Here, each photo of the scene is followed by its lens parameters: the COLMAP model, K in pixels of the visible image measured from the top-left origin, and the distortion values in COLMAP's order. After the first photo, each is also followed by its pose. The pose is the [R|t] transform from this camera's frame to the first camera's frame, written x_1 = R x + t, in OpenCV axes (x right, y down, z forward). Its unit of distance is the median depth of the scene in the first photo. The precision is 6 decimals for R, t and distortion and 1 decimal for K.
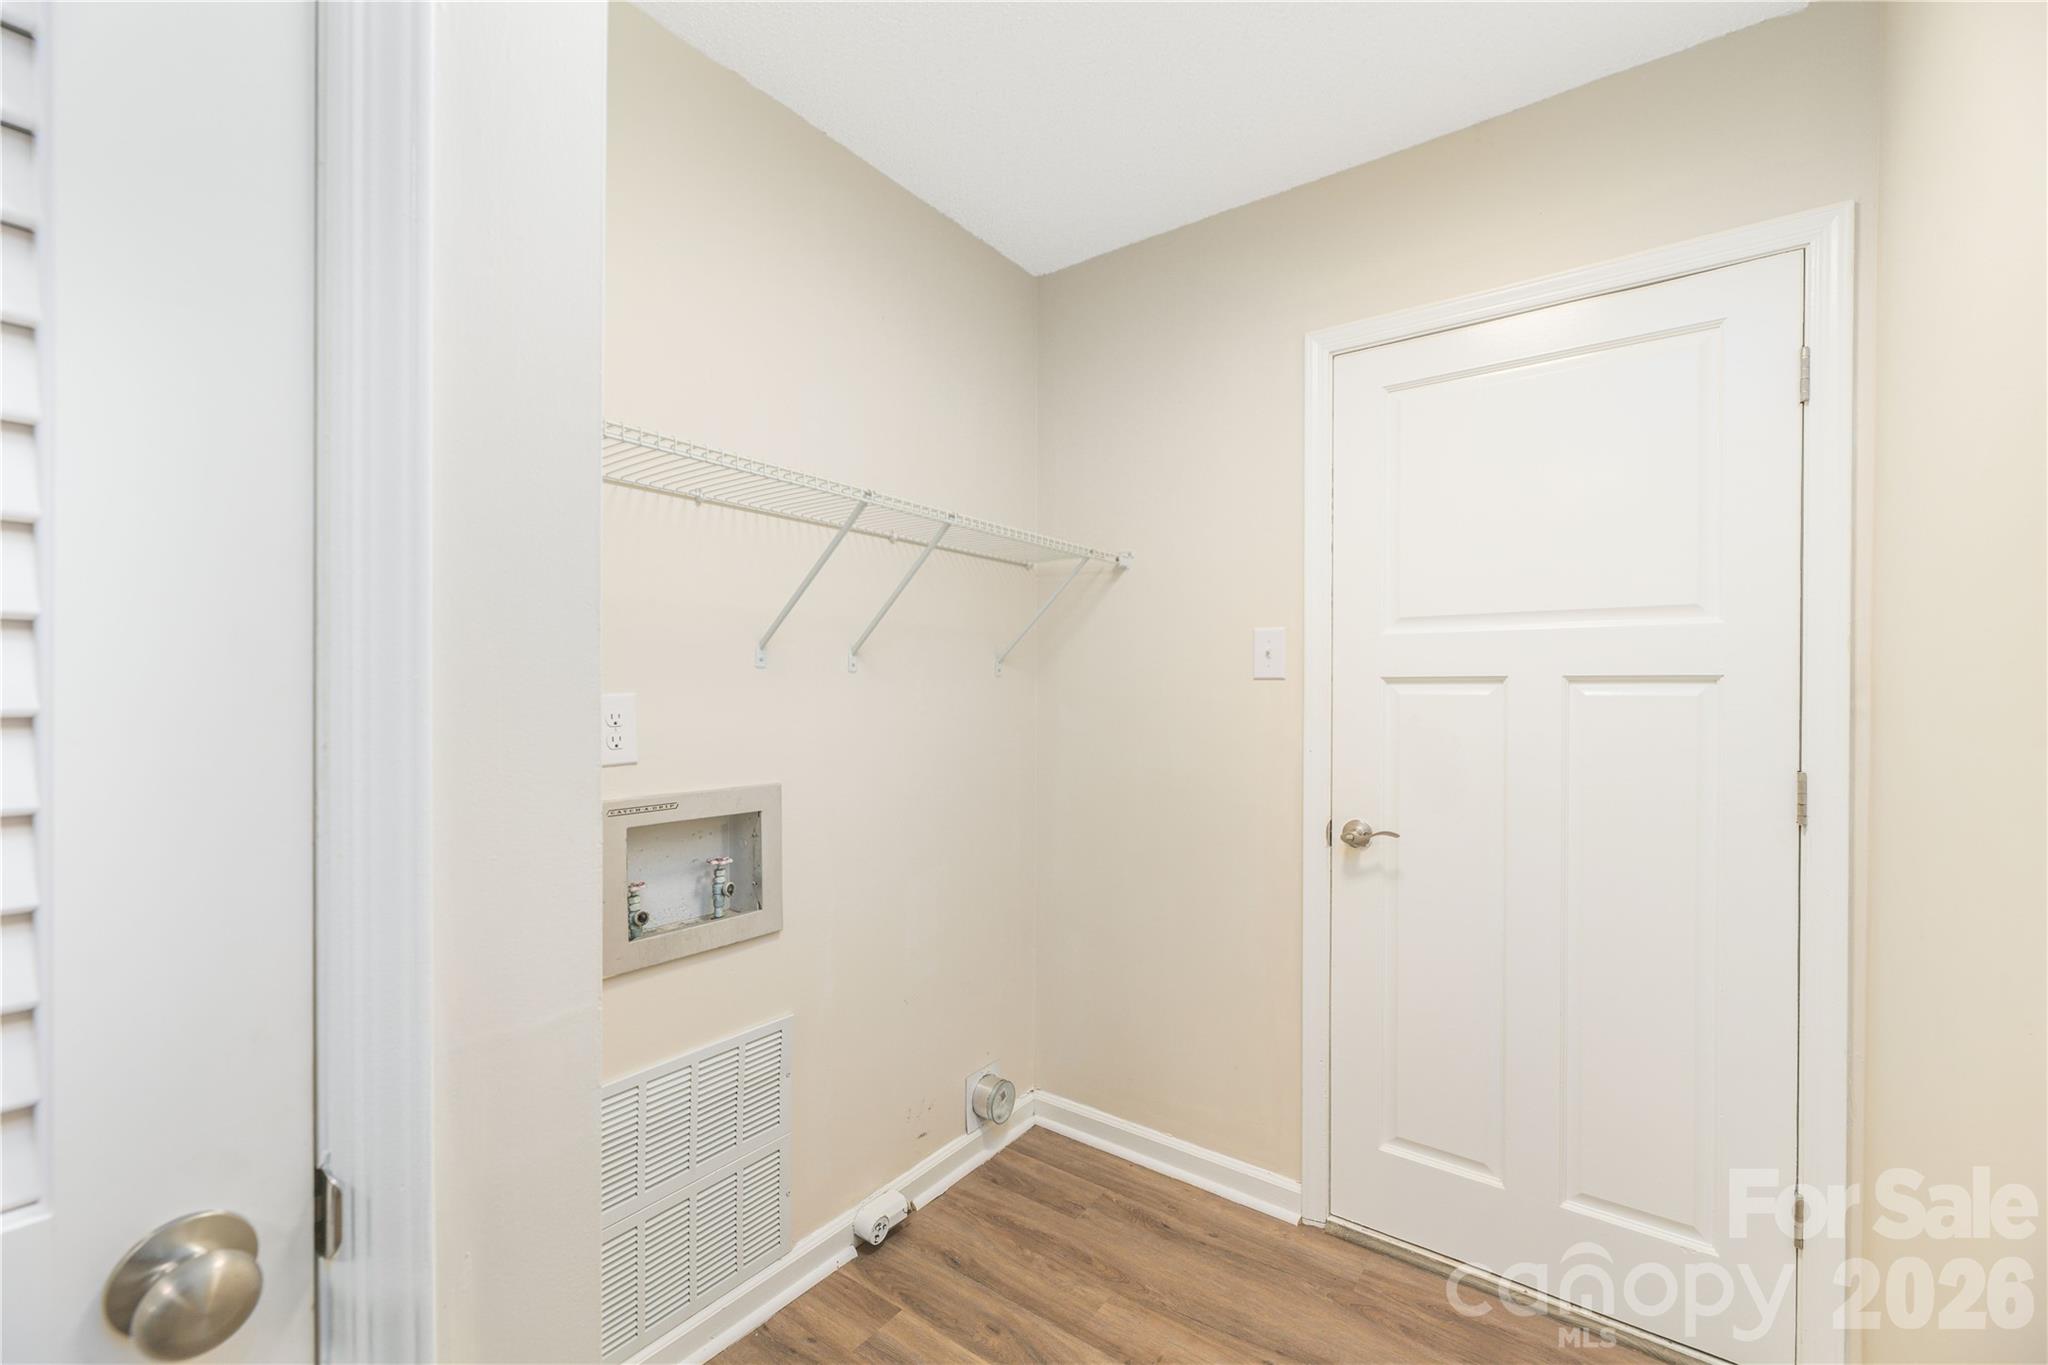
lens RADIAL K [[827.8, 0, 1037.2], [0, 827.8, 692.8], [0, 0, 1]] dist [0.000577, 0.000205]
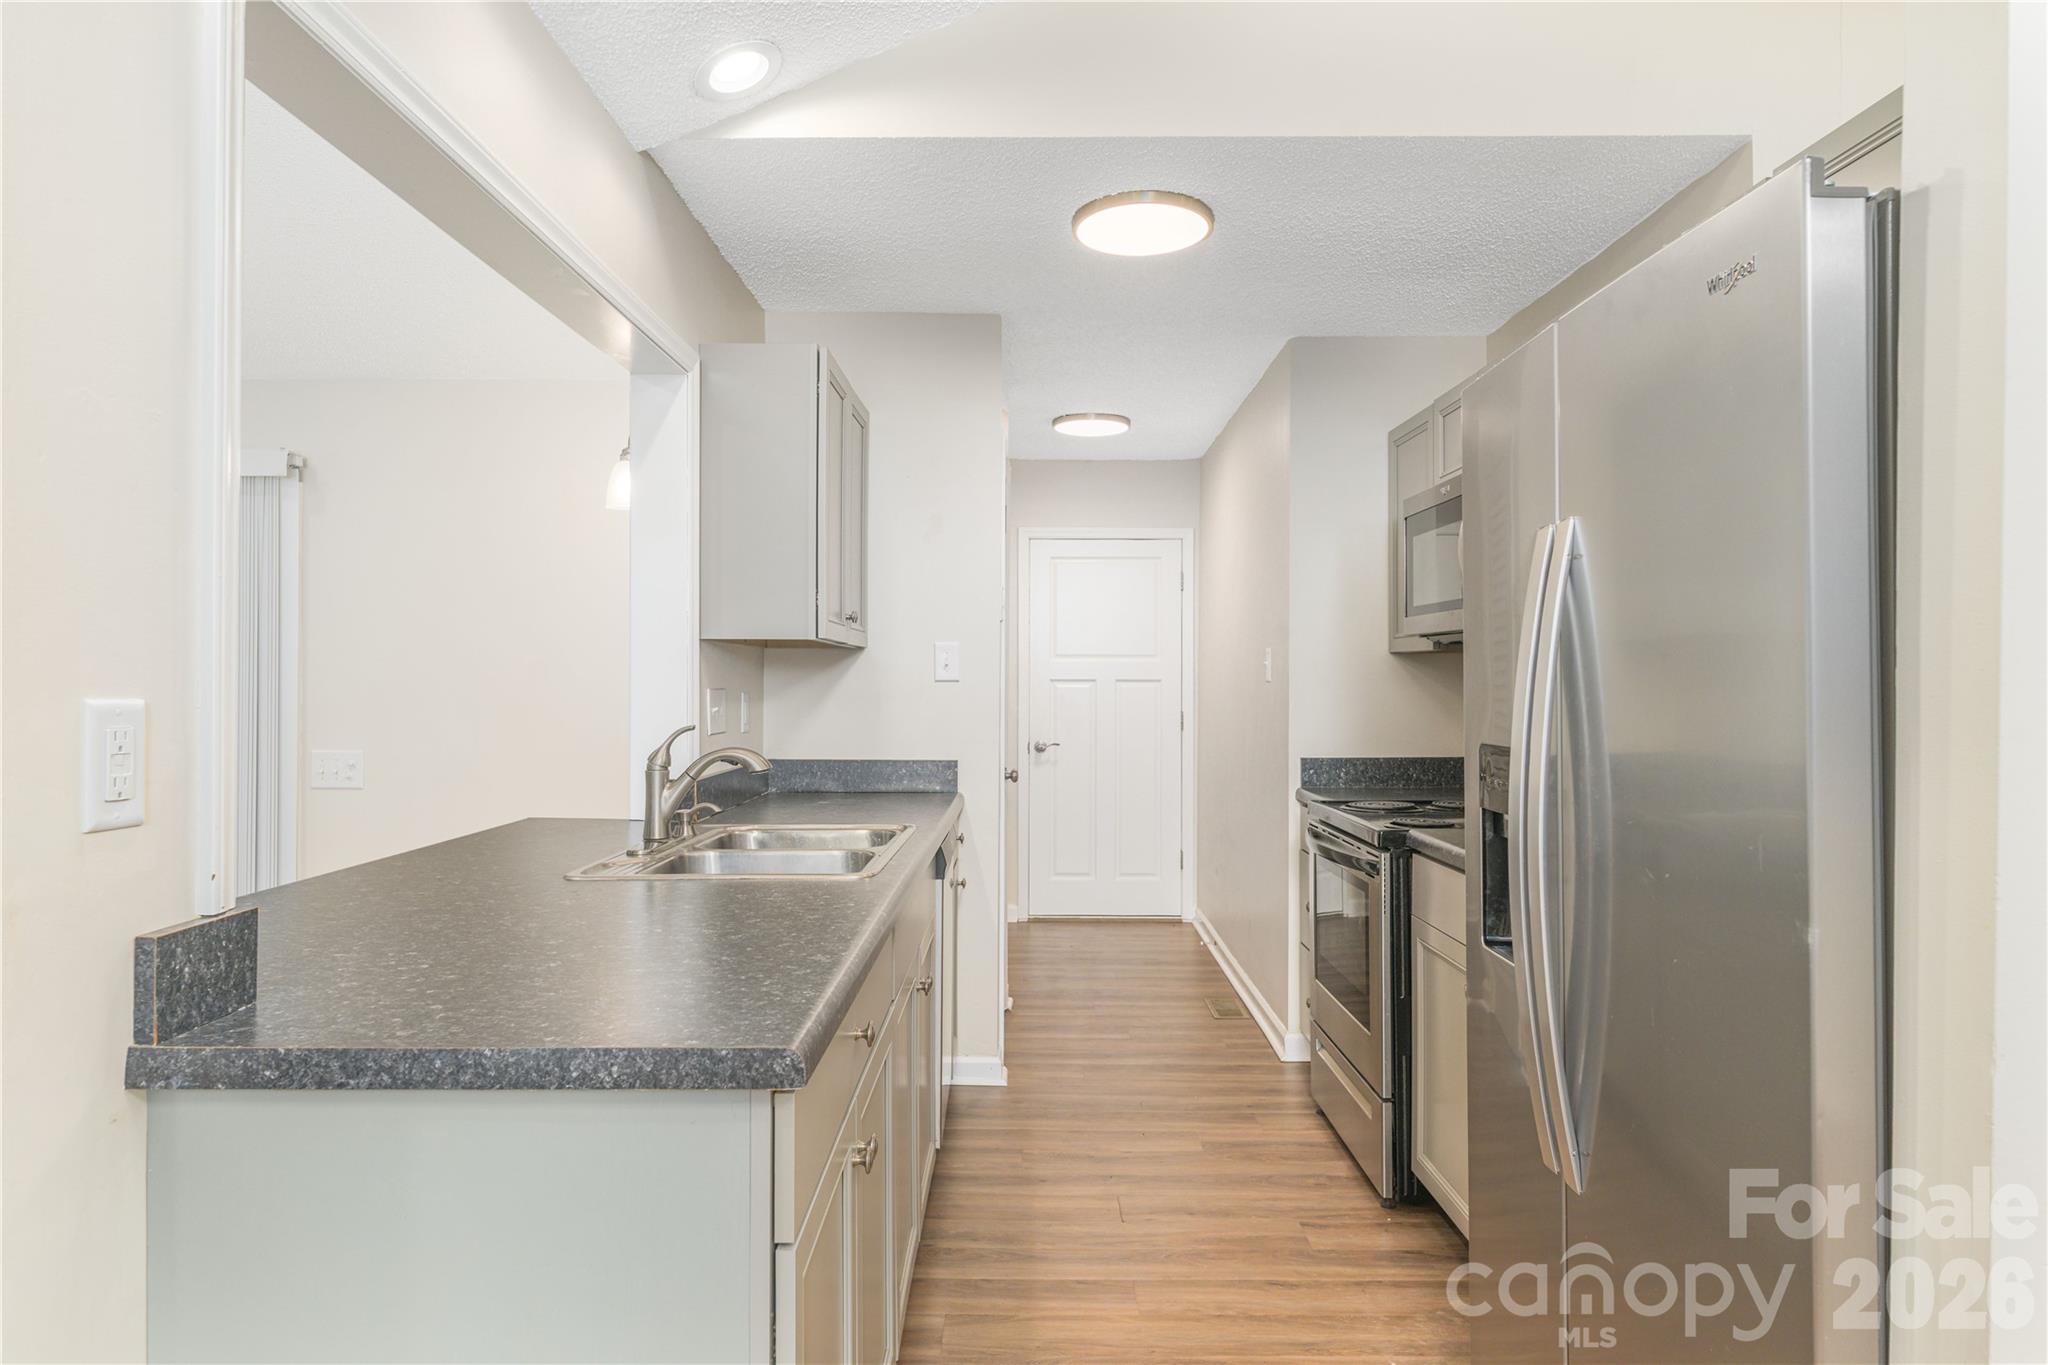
lens RADIAL K [[1242.1, 0, 1016.0], [0, 1242.1, 681.4], [0, 0, 1]] dist [0.004364, 0.000793]
pose [[0.816530, 0.001066, 0.577302, -1.748251], [0.000870, 0.999995, -0.003078, -0.002194], [-0.577302, 0.003015, 0.816525, -1.880160]]
